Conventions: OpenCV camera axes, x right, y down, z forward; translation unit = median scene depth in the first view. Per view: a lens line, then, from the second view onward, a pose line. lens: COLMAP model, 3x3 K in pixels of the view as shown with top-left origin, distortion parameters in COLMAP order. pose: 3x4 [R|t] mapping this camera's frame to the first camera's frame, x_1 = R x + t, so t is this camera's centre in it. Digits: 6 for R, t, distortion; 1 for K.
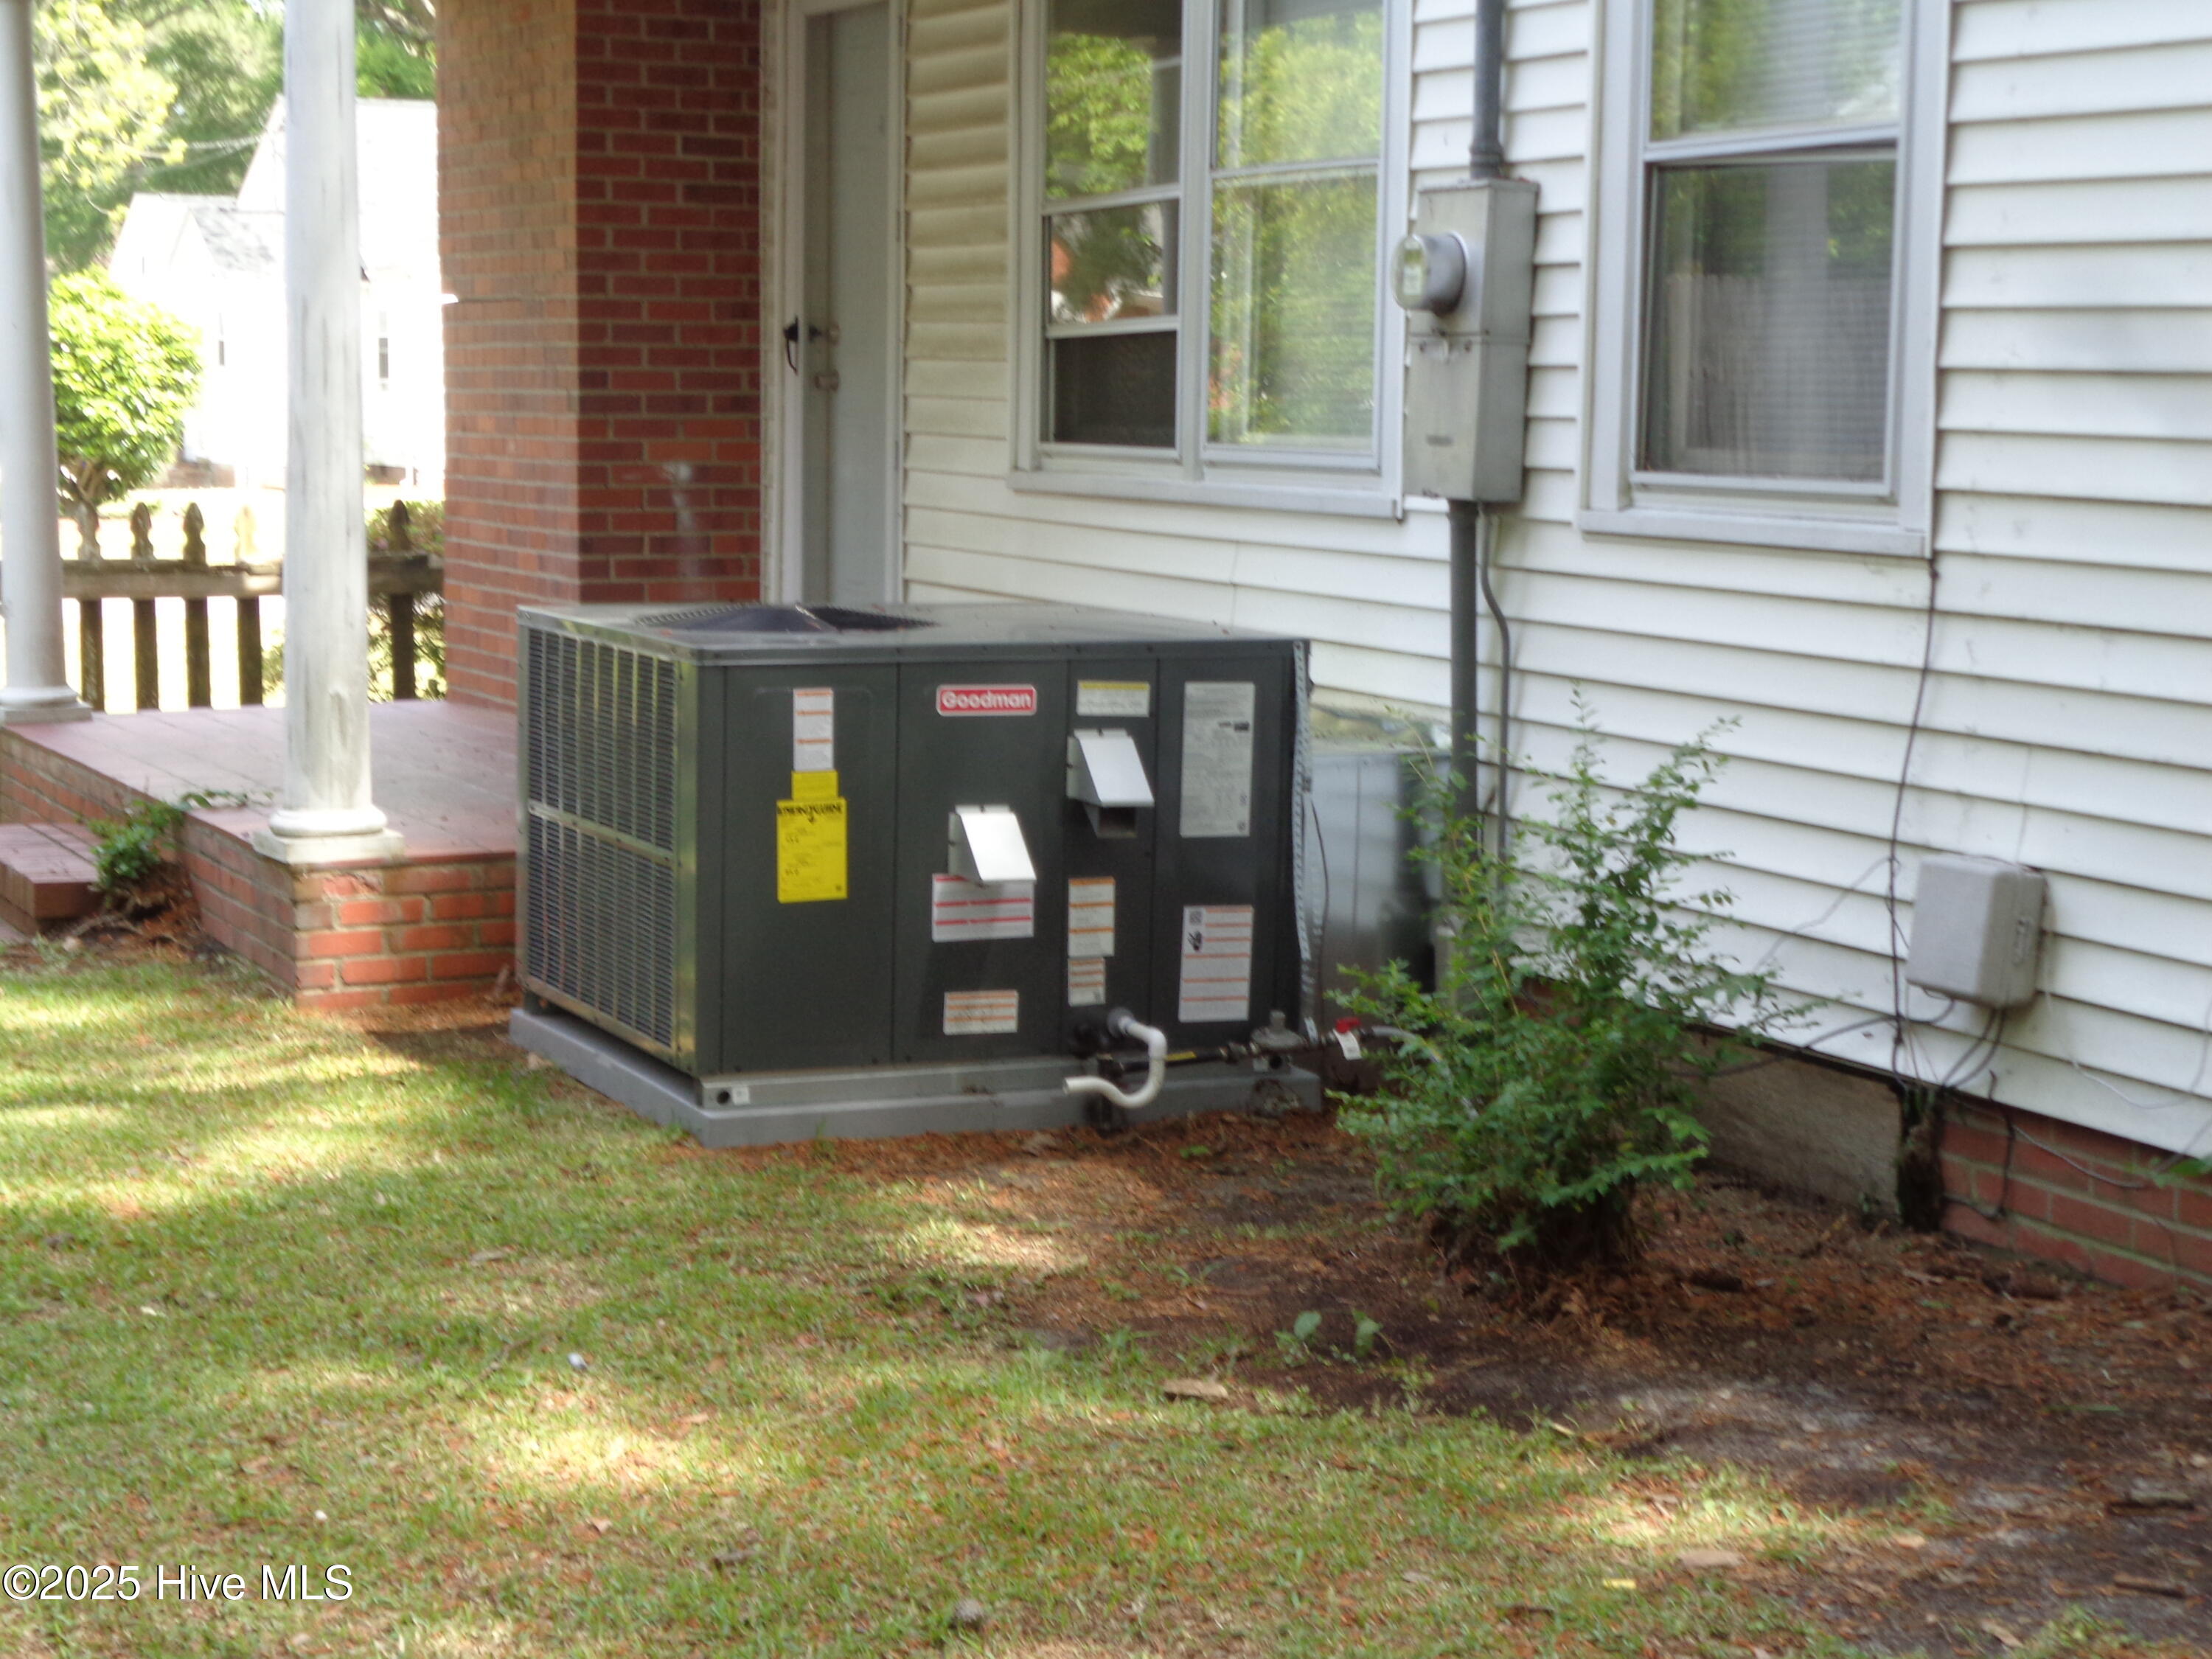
lens RADIAL K [[3898.8, 0, 1108.6], [0, 3898.8, 825.4], [0, 0, 1]] dist [-0.016512, 0.000000]
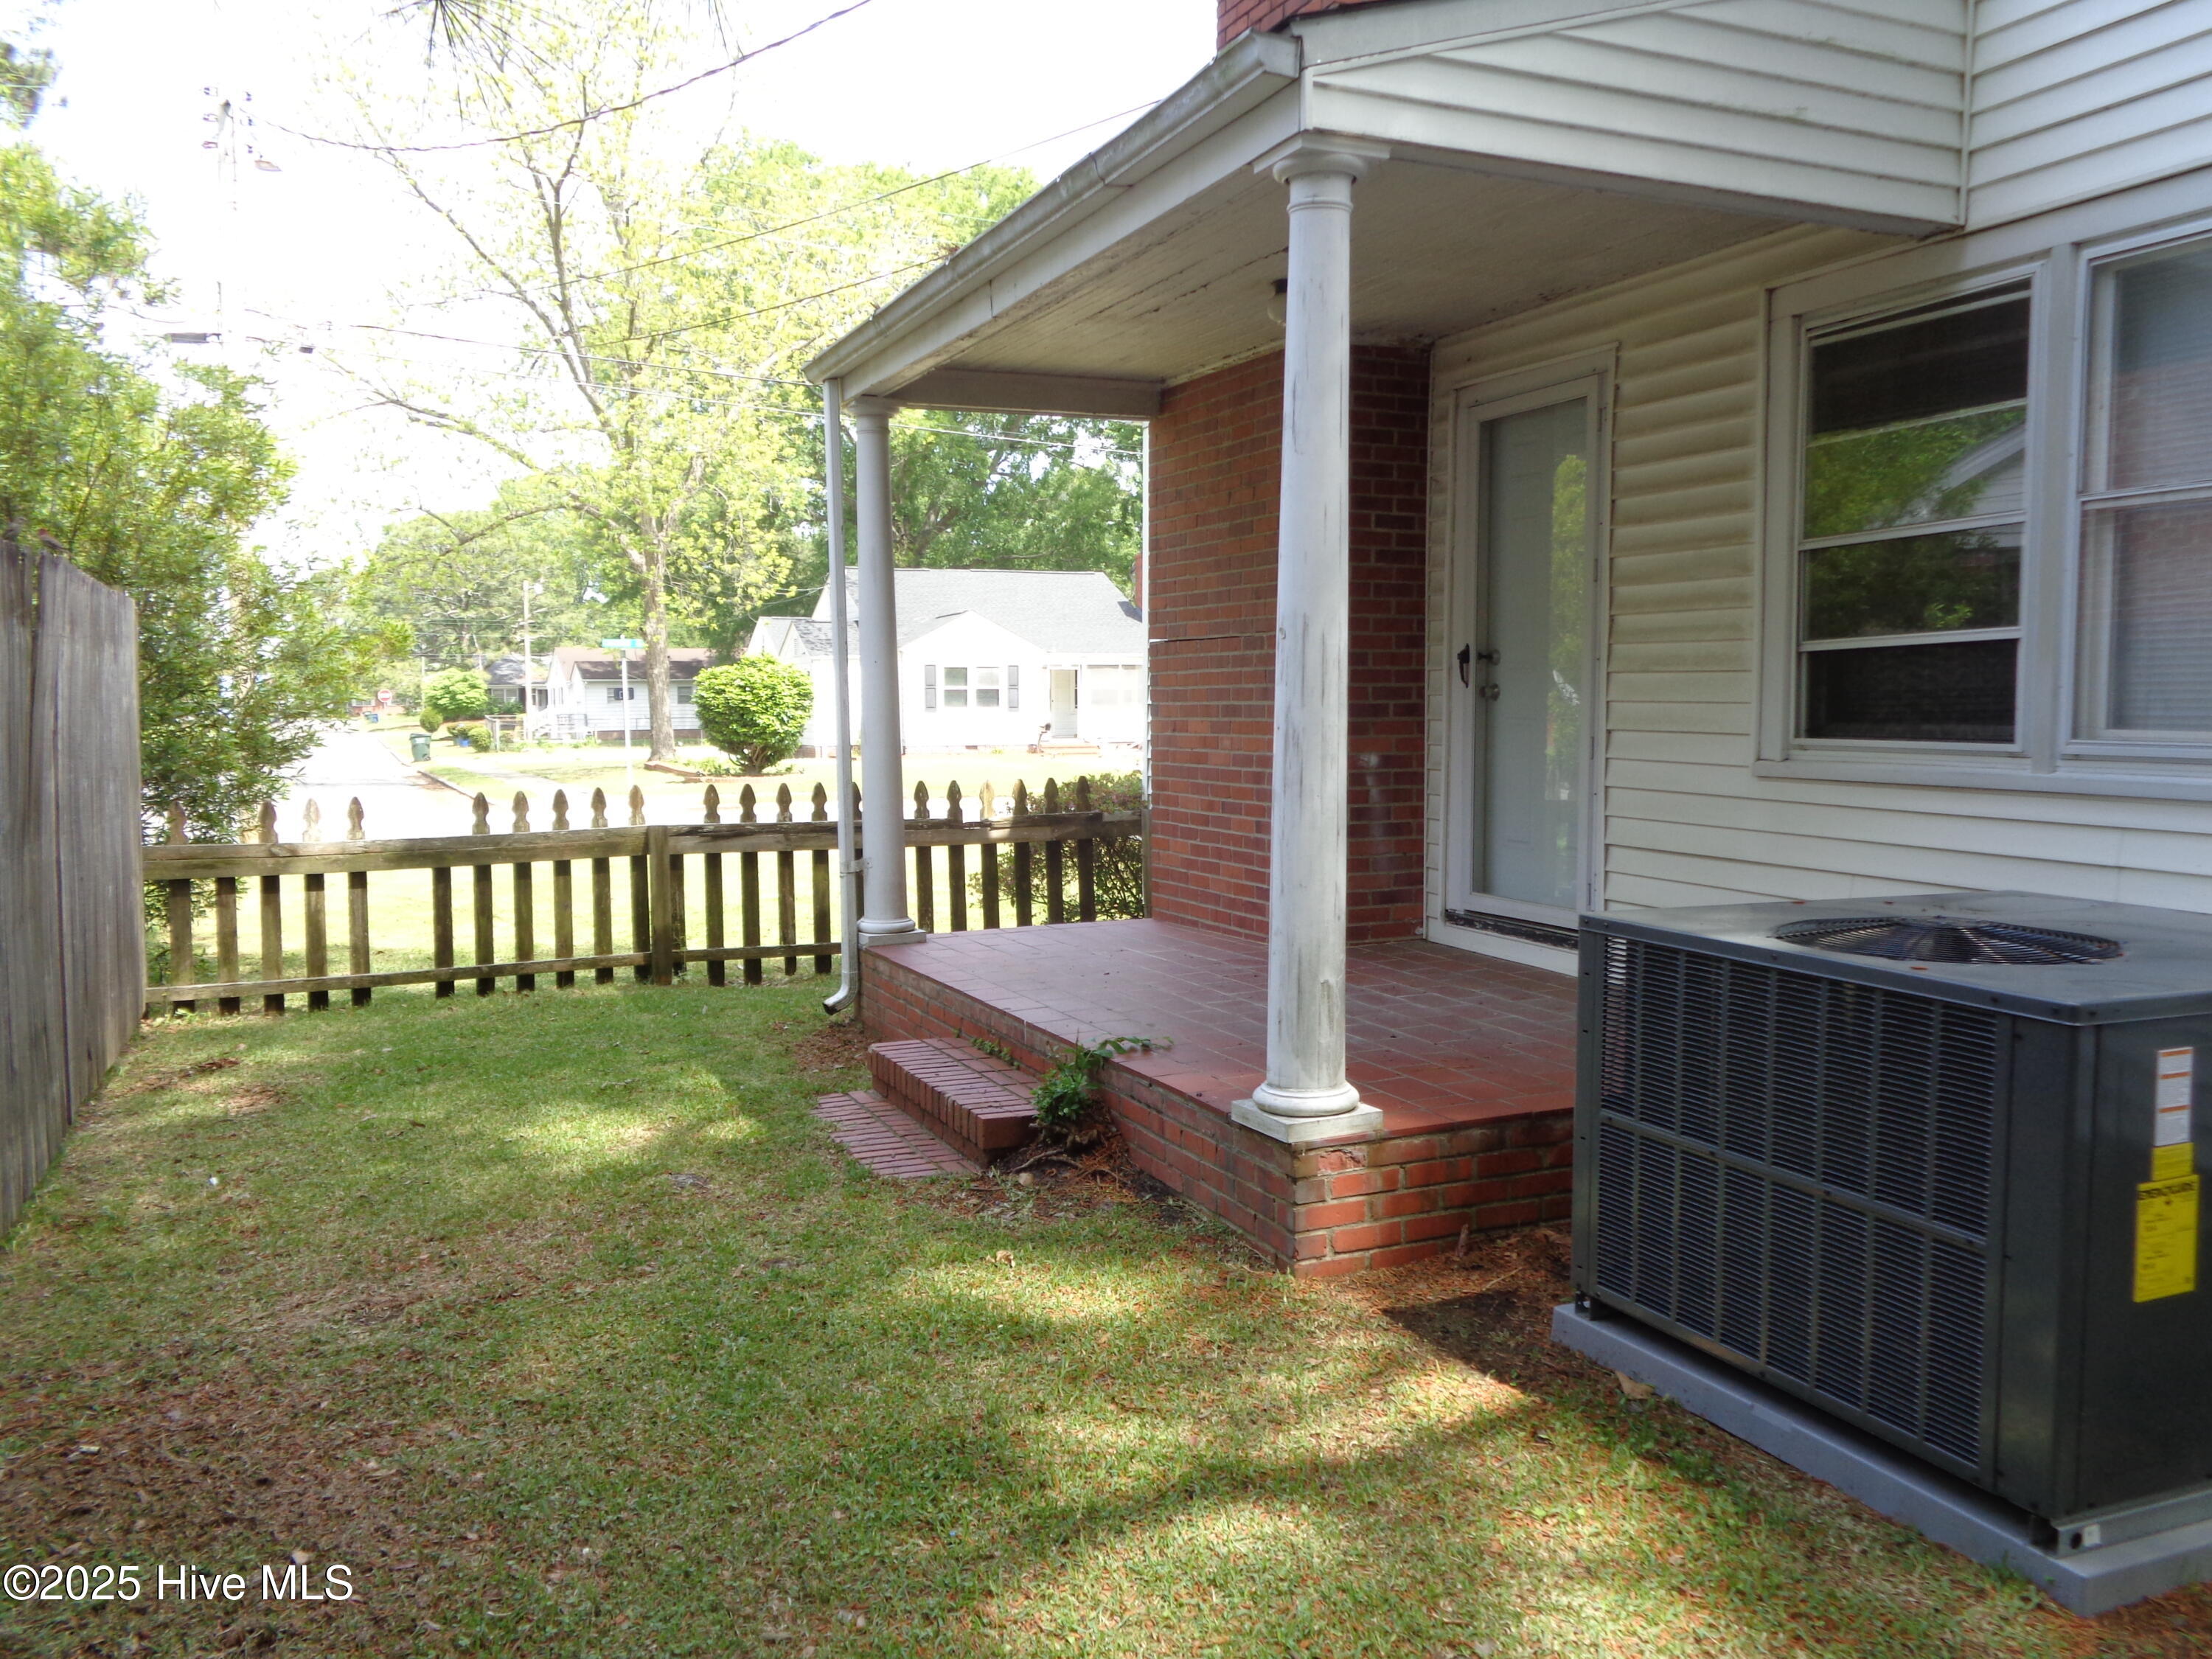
lens RADIAL K [[1758.0, 0, 1101.2], [0, 1758.0, 838.2], [0, 0, 1]] dist [-0.003616, 0.009604]
pose [[0.999194, -0.013376, -0.037855, -0.215986], [0.012046, 0.999310, -0.035143, -0.051430], [0.038299, 0.034659, 0.998665, 0.456938]]
